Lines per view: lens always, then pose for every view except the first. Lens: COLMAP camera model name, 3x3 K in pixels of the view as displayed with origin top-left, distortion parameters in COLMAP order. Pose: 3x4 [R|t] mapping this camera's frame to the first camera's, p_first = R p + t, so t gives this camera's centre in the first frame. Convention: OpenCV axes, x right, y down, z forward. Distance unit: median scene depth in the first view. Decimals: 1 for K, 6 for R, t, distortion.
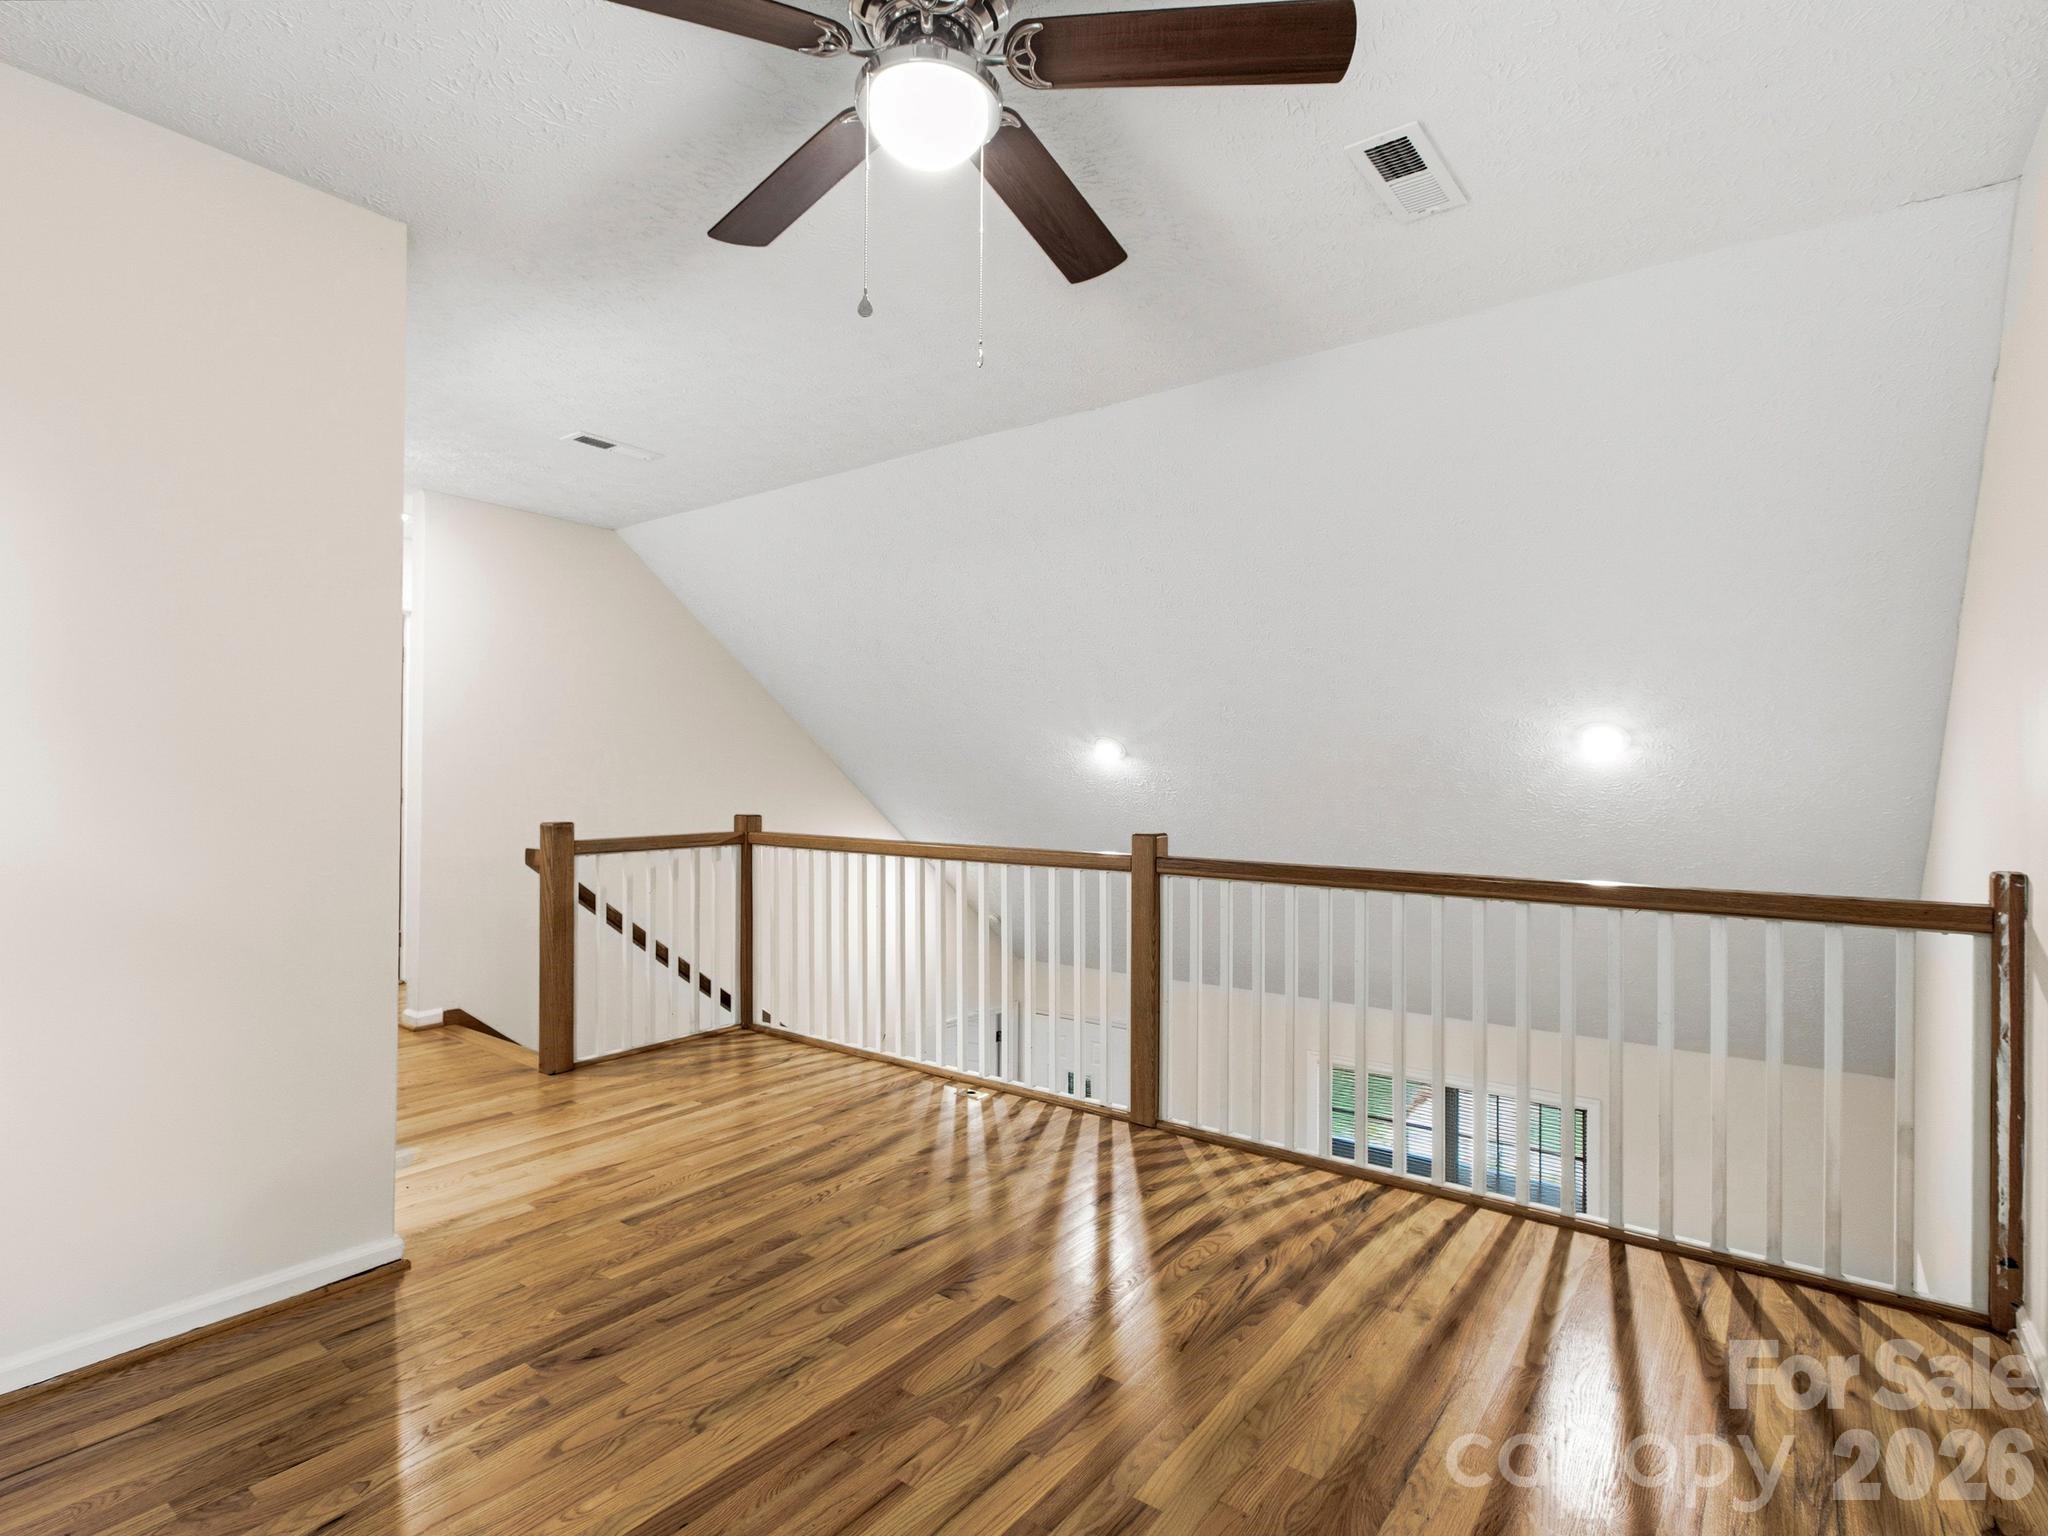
lens RADIAL K [[1028.0, 0, 1031.7], [0, 1028.0, 768.3], [0, 0, 1]] dist [-0.000588, 0.000666]
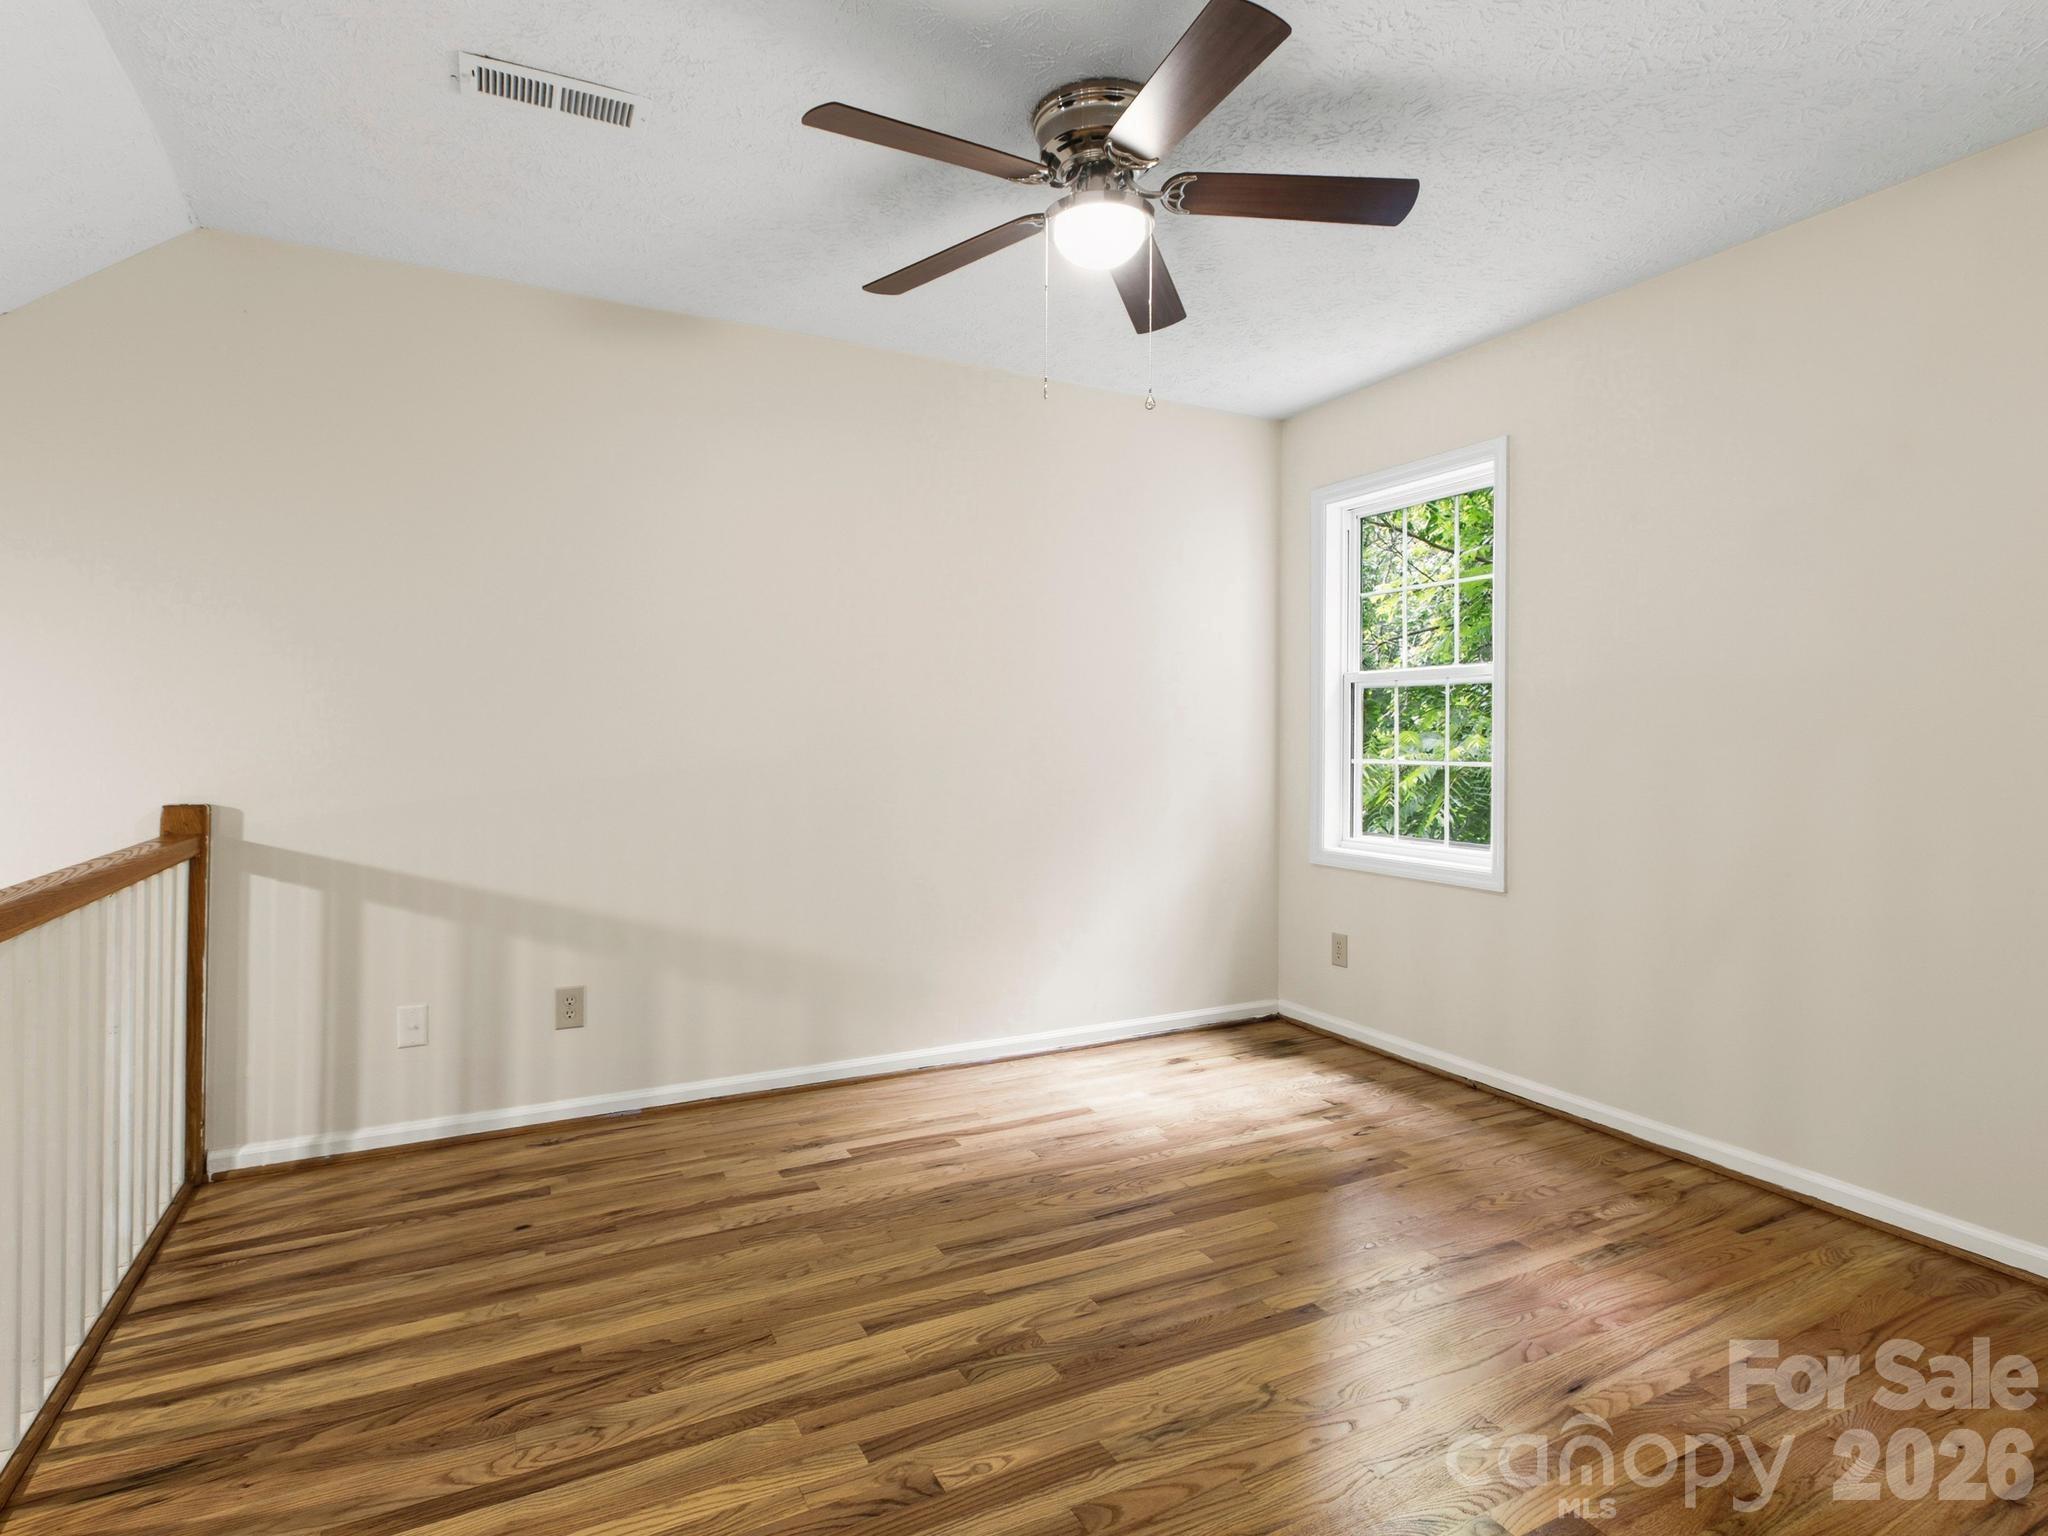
lens RADIAL K [[1028.0, 0, 1031.7], [0, 1028.0, 768.3], [0, 0, 1]] dist [-0.000588, 0.000666]
pose [[-0.902342, -0.019010, 0.430602, -0.480043], [-0.014361, 0.999798, 0.014043, 0.028148], [-0.430782, 0.006488, -0.902433, 1.785863]]
